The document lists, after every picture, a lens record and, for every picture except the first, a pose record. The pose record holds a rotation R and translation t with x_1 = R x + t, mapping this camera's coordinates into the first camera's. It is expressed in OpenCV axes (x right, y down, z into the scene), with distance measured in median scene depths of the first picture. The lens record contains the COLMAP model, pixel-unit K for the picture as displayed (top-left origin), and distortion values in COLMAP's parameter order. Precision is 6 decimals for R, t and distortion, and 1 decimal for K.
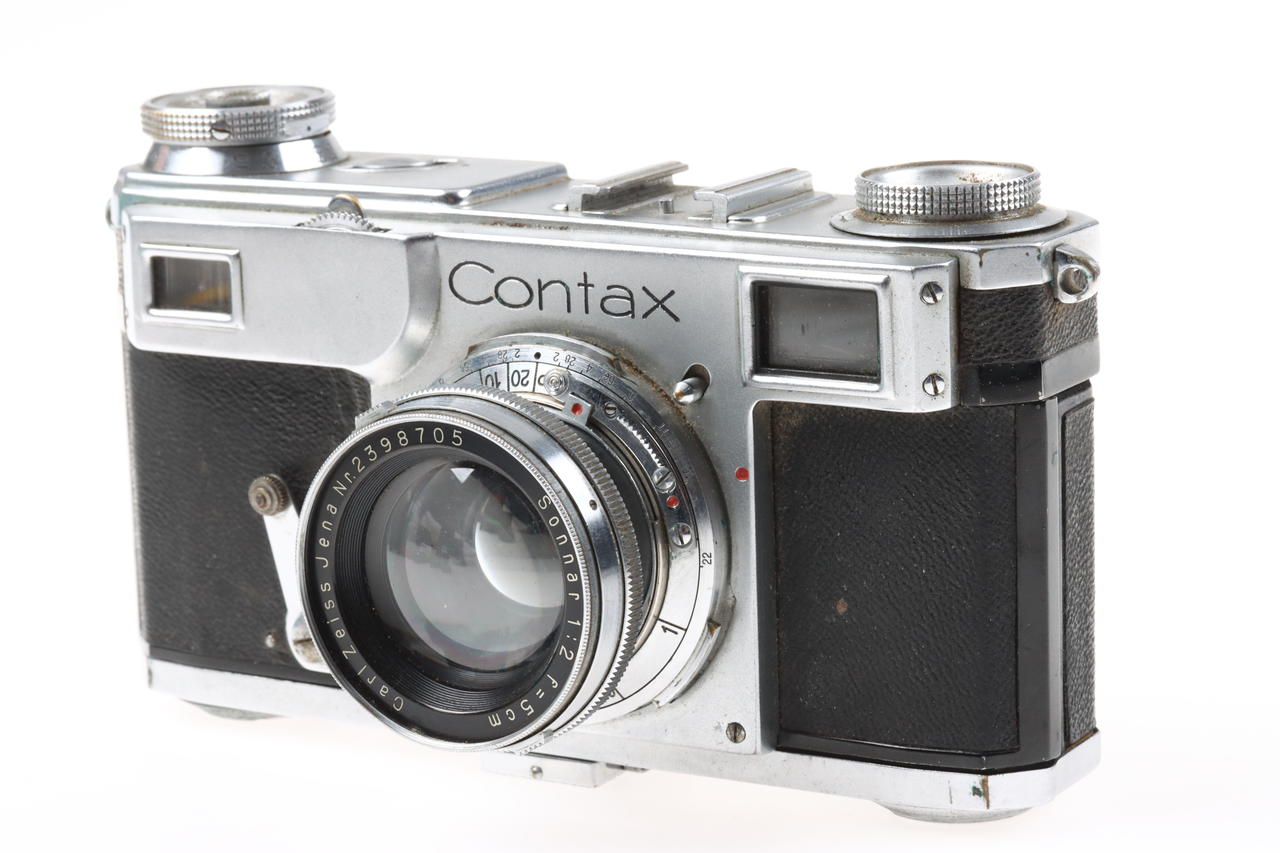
lens RADIAL K [[4114.3, 0, 640.0], [0, 4114.3, 426.5], [0, 0, 1]] dist [-0.052767, -0.074255]
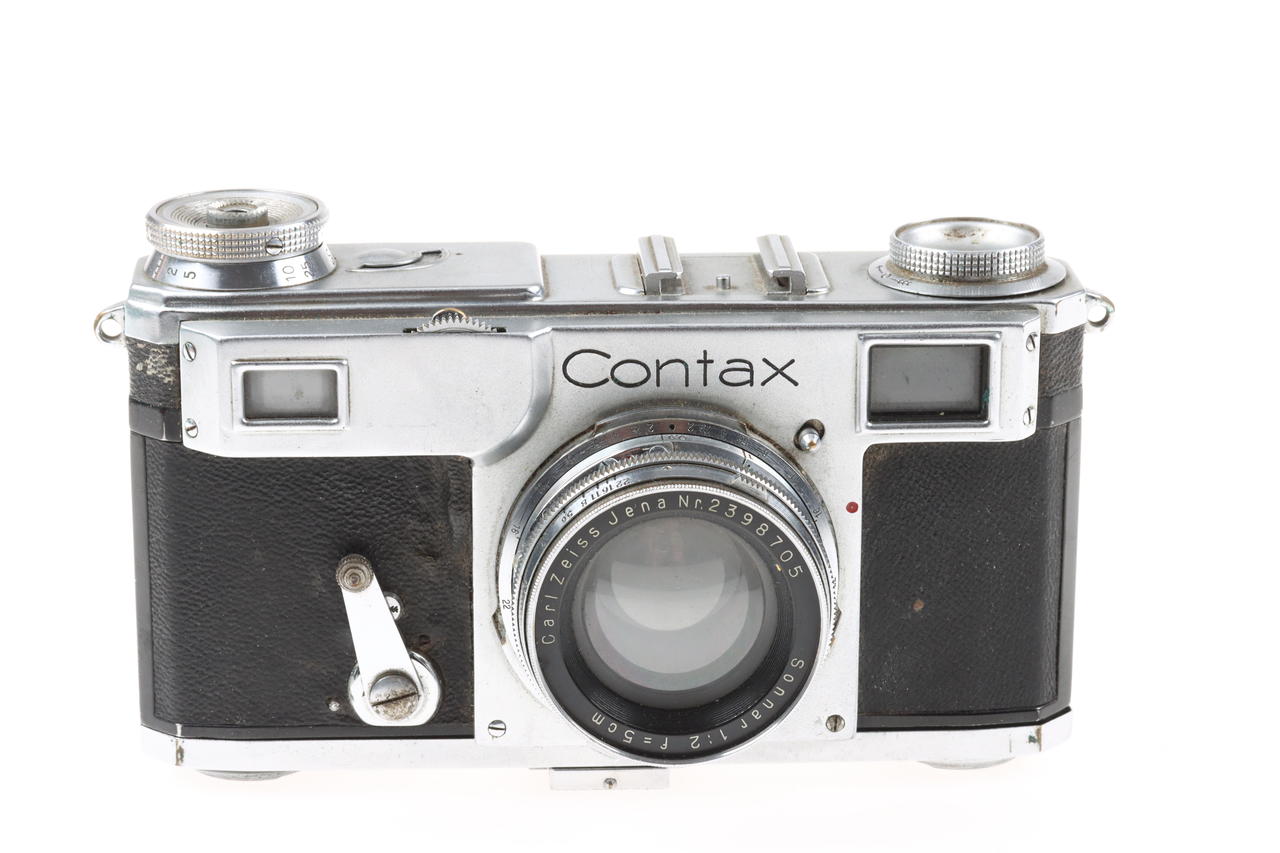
lens RADIAL K [[4114.3, 0, 640.0], [0, 4114.3, 426.5], [0, 0, 1]] dist [-0.052767, -0.074255]
pose [[0.837461, -0.130244, 0.530750, -0.636743], [0.090056, 0.990798, 0.101040, -0.133438], [-0.539026, -0.036819, 0.841484, 0.045512]]
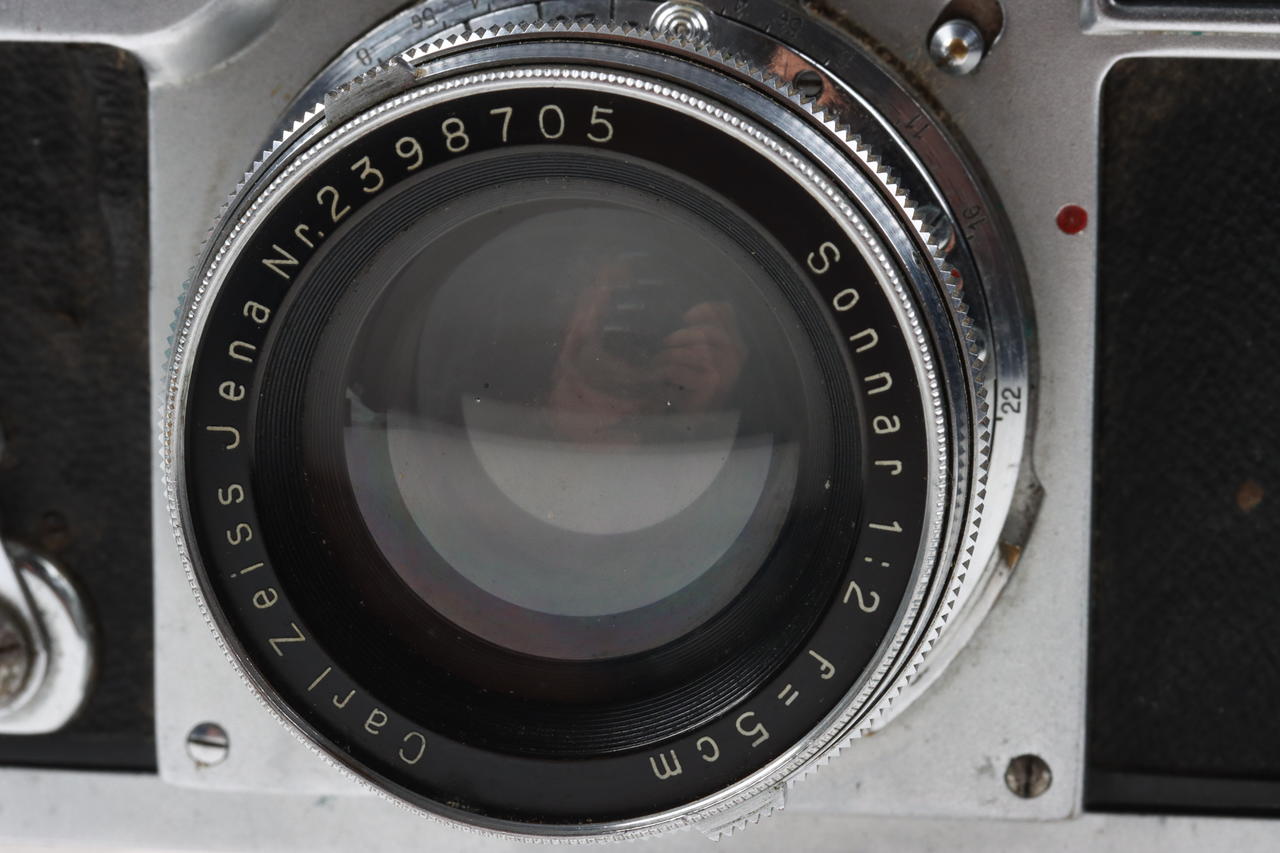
lens RADIAL K [[4995.8, 0, 640.0], [0, 4995.8, 426.5], [0, 0, 1]] dist [-0.020057, -2.501179]
pose [[0.923613, -0.033905, 0.381824, -0.236880], [0.050062, 0.998218, -0.032460, 0.050722], [-0.380043, 0.049096, 0.923665, 0.484593]]
